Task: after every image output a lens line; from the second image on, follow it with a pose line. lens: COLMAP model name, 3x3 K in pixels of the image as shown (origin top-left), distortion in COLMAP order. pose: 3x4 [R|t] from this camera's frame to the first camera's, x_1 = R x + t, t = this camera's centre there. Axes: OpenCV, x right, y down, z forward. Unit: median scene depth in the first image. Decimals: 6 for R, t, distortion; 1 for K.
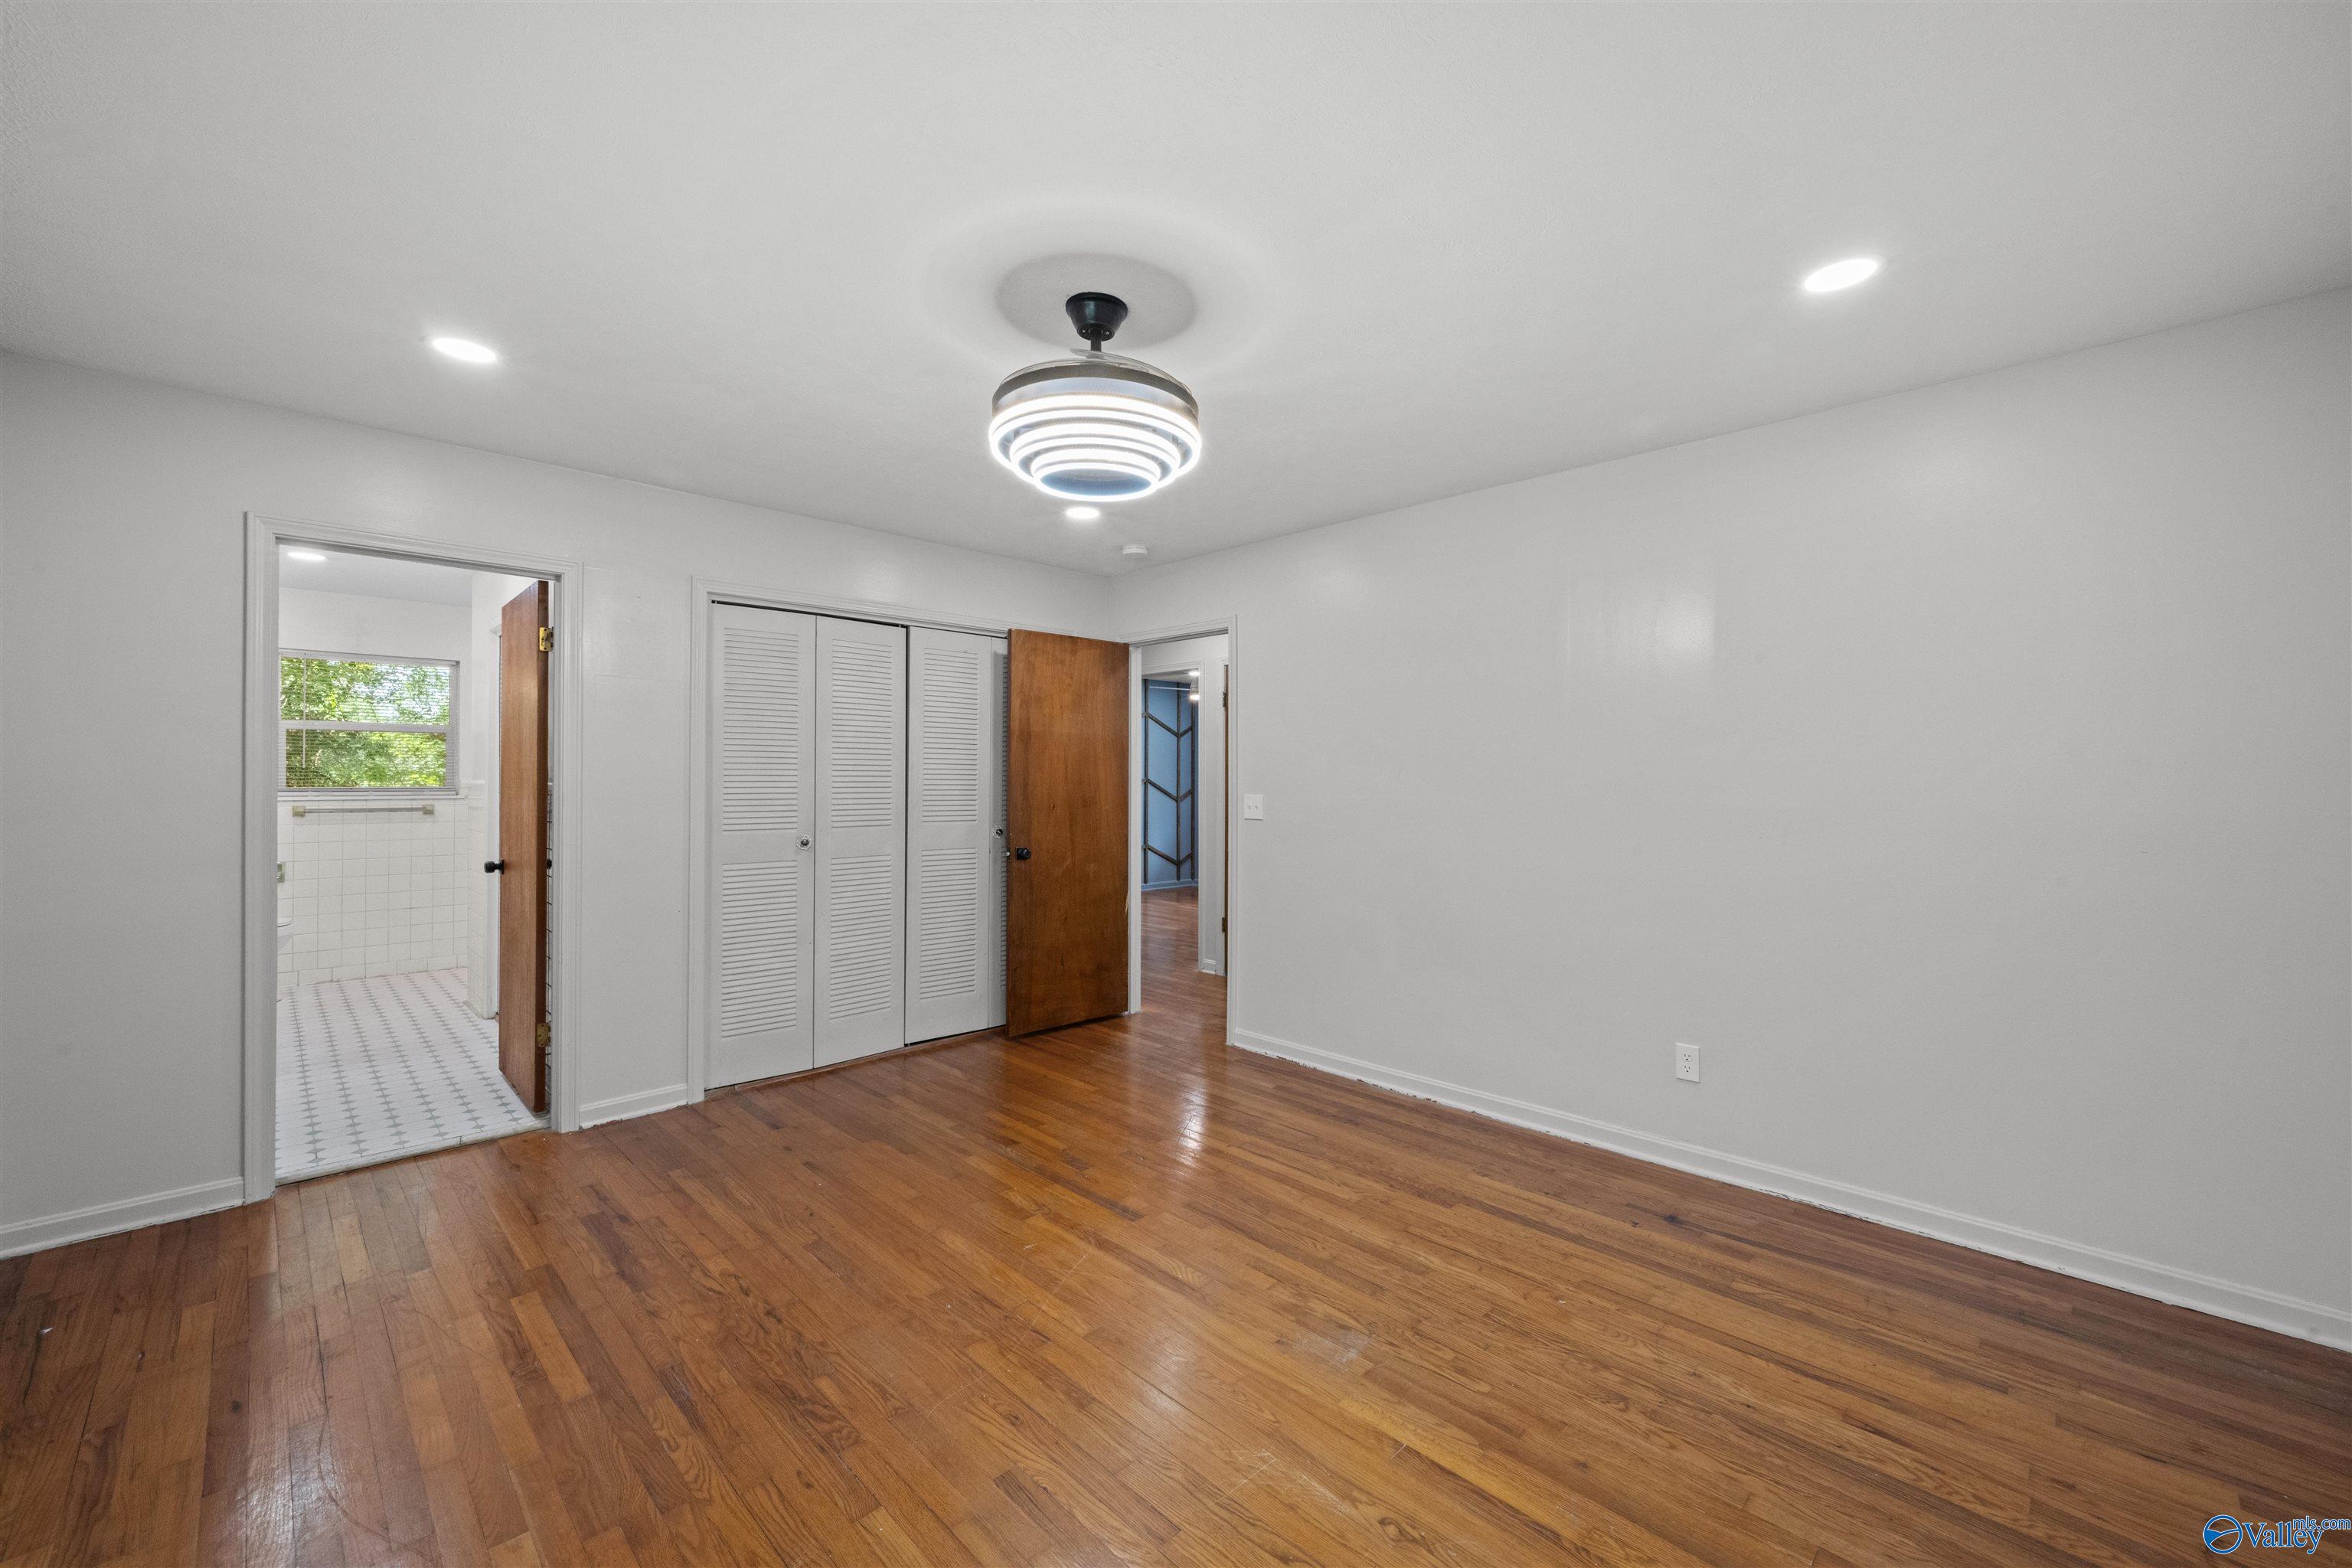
lens RADIAL K [[934.9, 0, 1174.6], [0, 934.9, 778.9], [0, 0, 1]] dist [-0.001481, -0.000275]
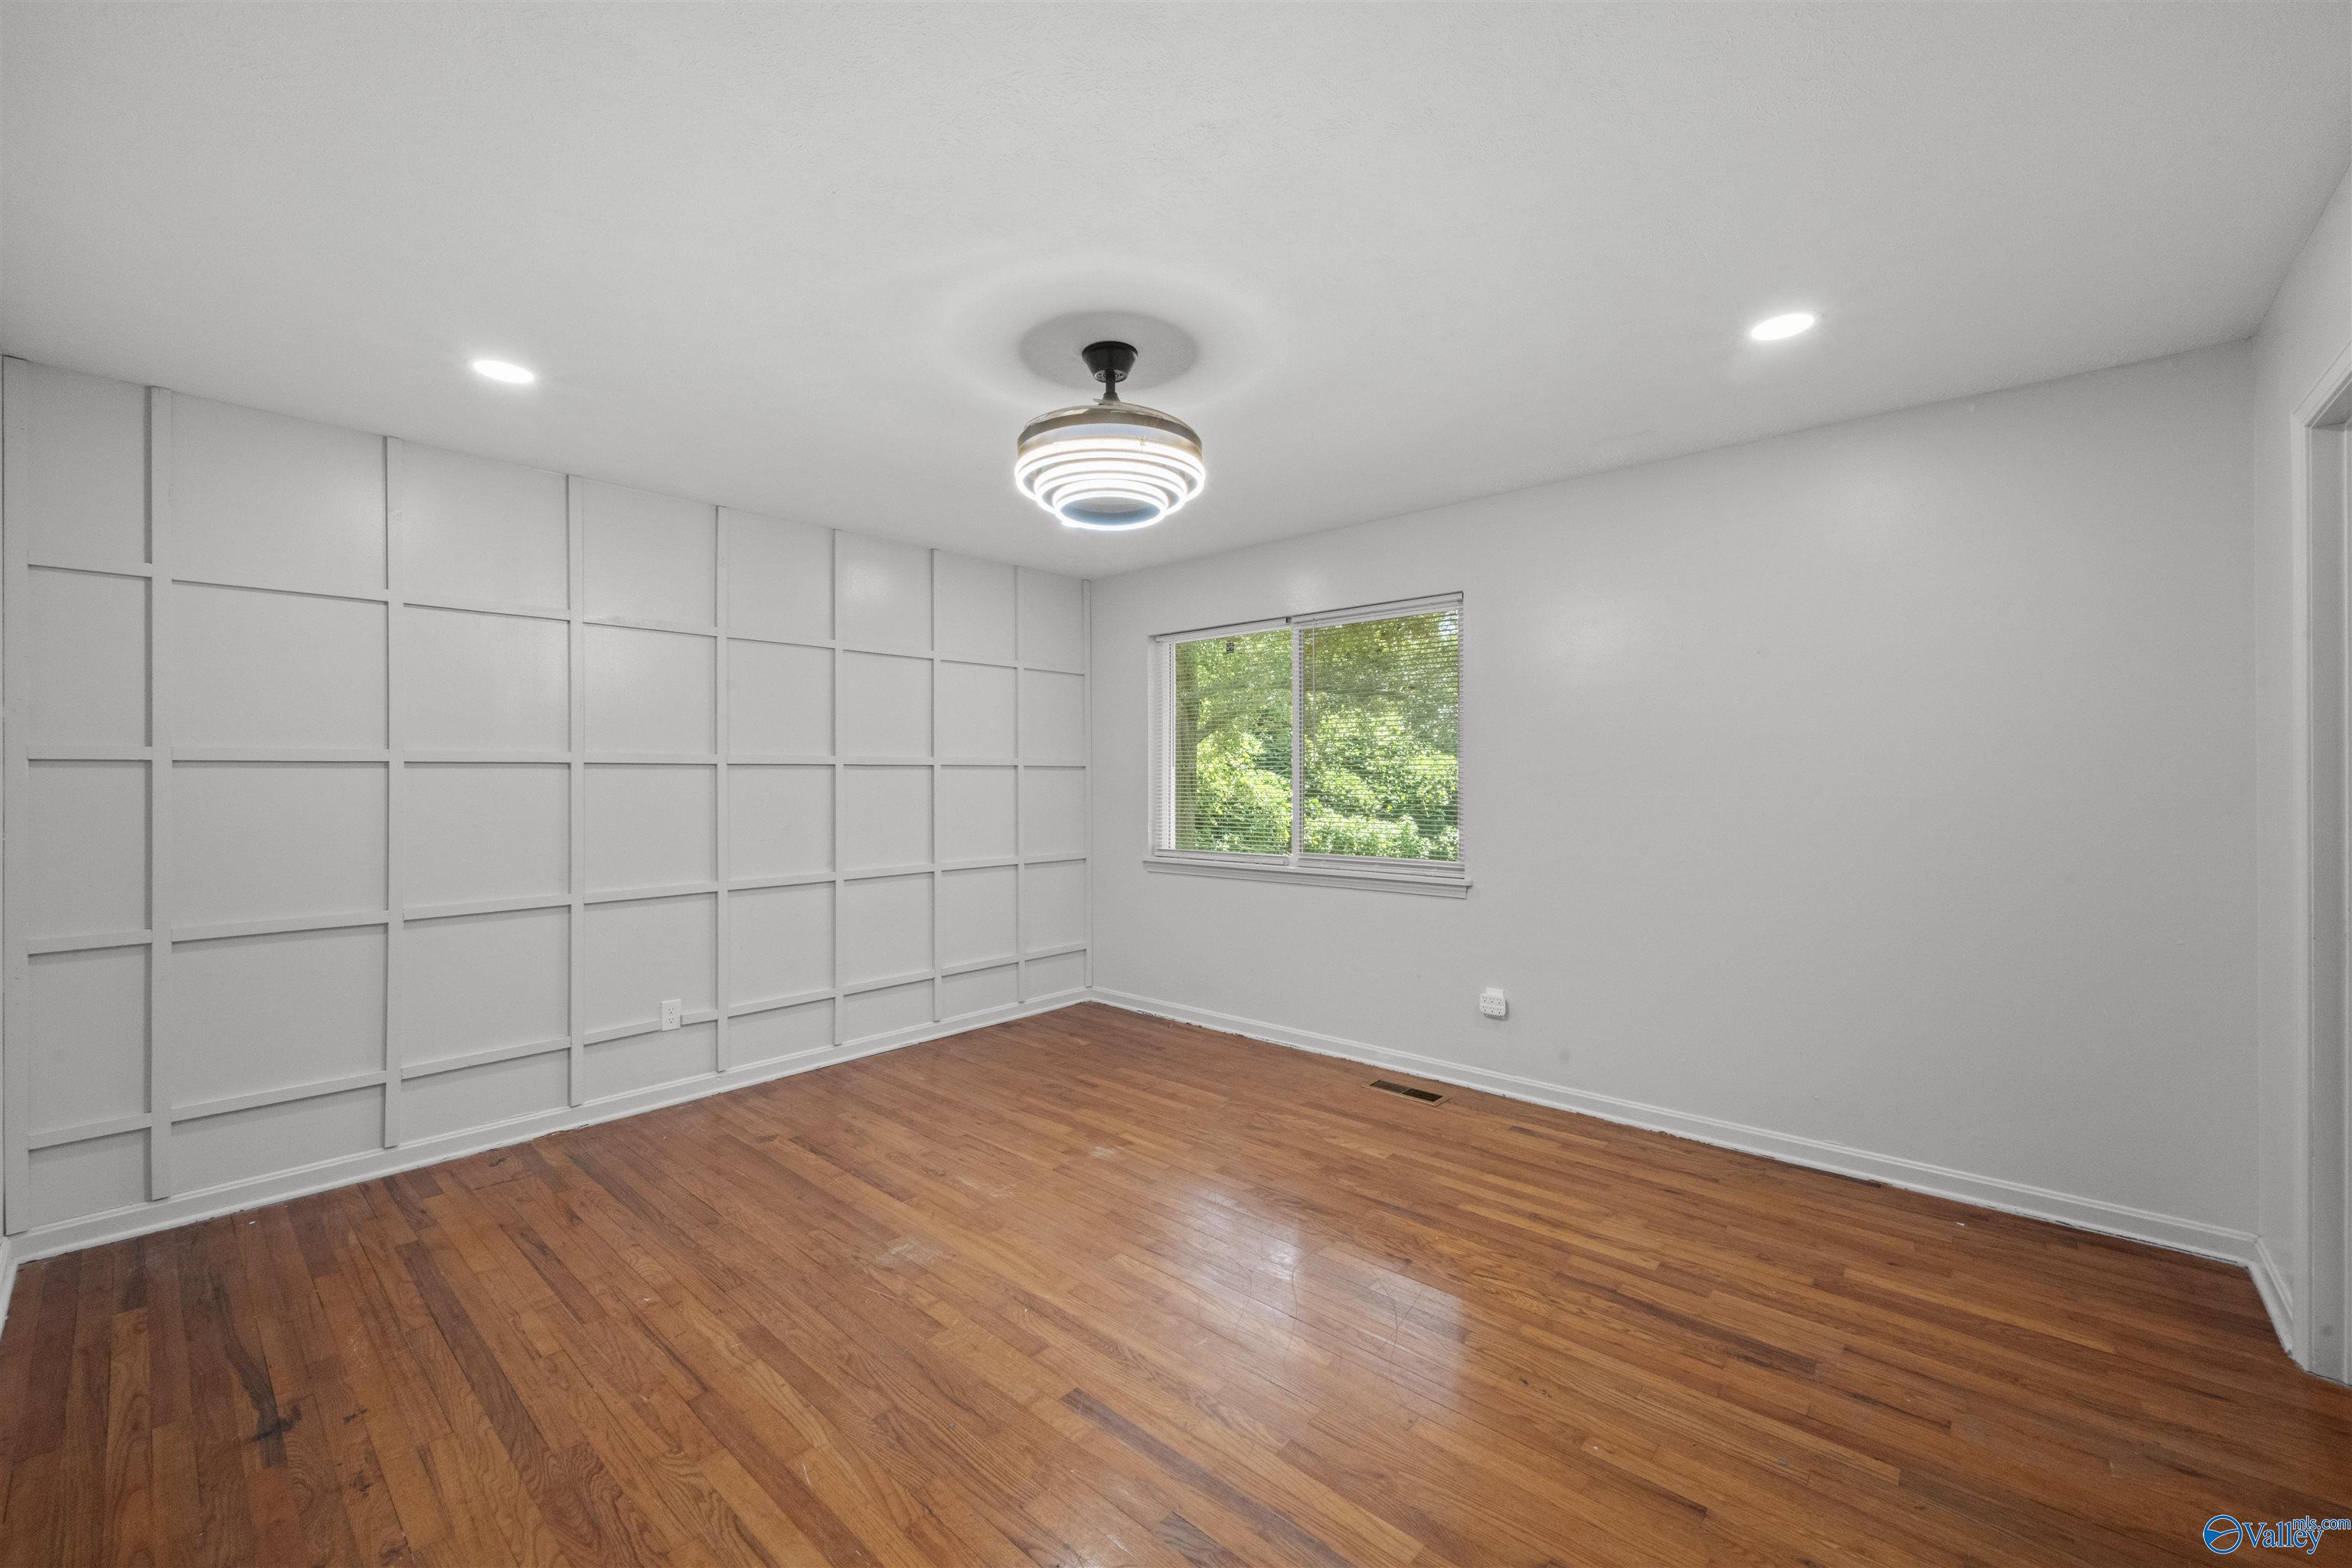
lens RADIAL K [[934.9, 0, 1174.6], [0, 934.9, 778.9], [0, 0, 1]] dist [-0.001481, -0.000275]
pose [[-0.998263, -0.000132, -0.058921, -0.094427], [-0.000142, 1.000000, 0.000174, 0.002233], [0.058921, 0.000182, -0.998263, 2.127880]]
